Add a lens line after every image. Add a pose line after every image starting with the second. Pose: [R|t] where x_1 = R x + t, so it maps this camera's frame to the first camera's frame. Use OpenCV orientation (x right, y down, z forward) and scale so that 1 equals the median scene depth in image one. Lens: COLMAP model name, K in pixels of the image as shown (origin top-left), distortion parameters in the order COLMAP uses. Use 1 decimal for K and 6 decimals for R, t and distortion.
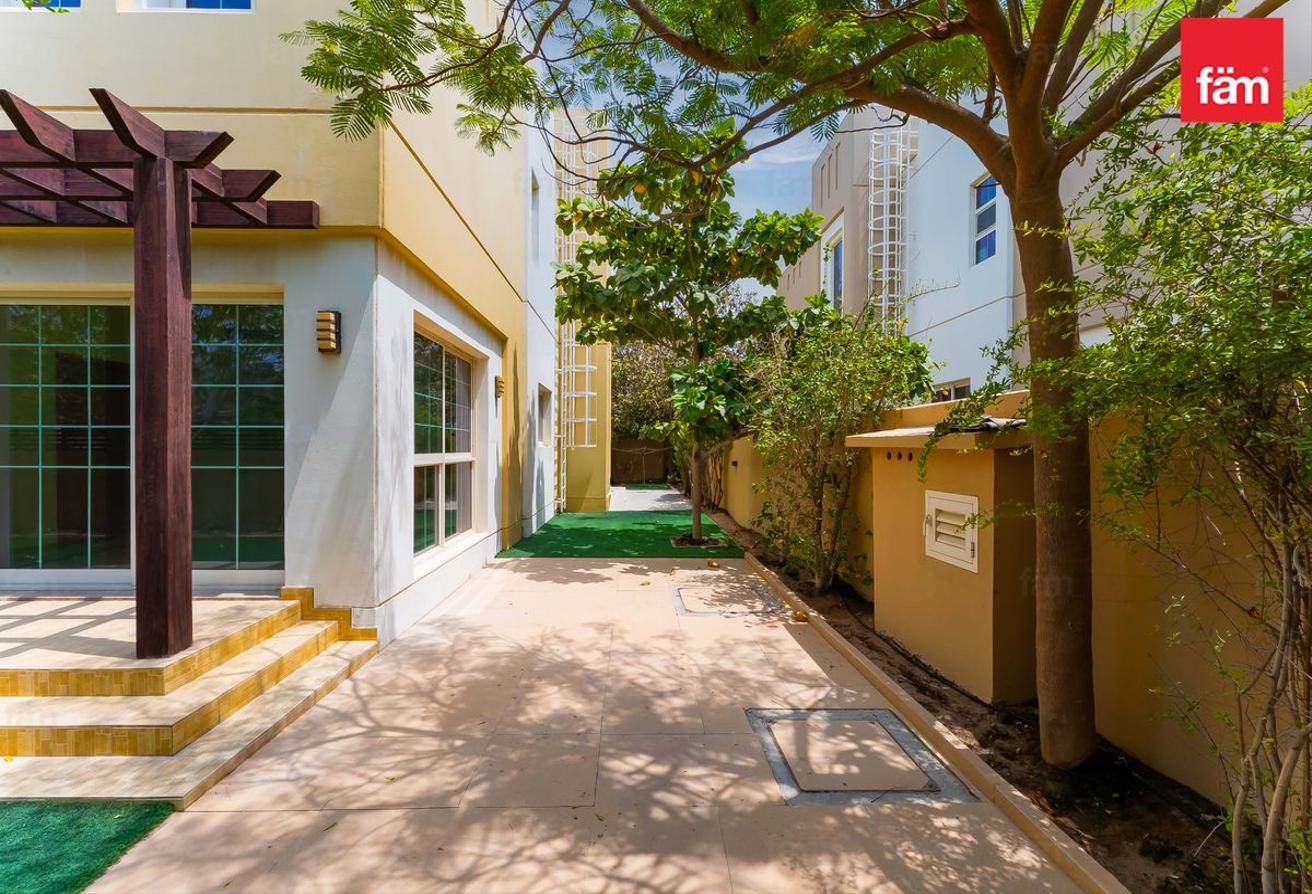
lens RADIAL K [[535.1, 0, 648.5], [0, 535.1, 451.5], [0, 0, 1]] dist [-0.001819, -0.000199]
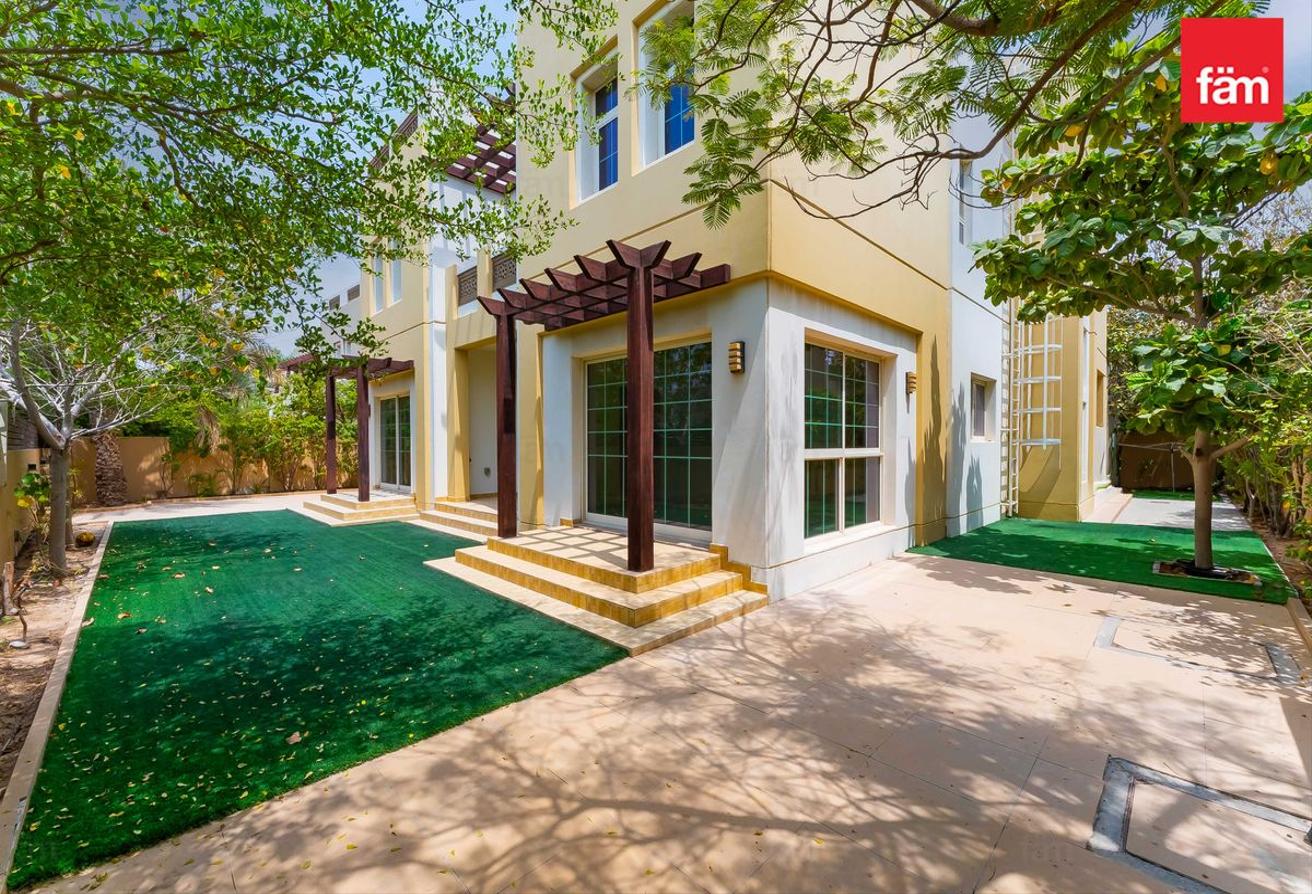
lens RADIAL K [[535.1, 0, 660.4], [0, 535.1, 448.8], [0, 0, 1]] dist [-0.001819, -0.000199]
pose [[0.689770, 0.001980, -0.724026, 0.241768], [-0.000758, 0.999998, 0.002013, 0.003035], [0.724029, -0.000840, 0.689770, -0.062964]]
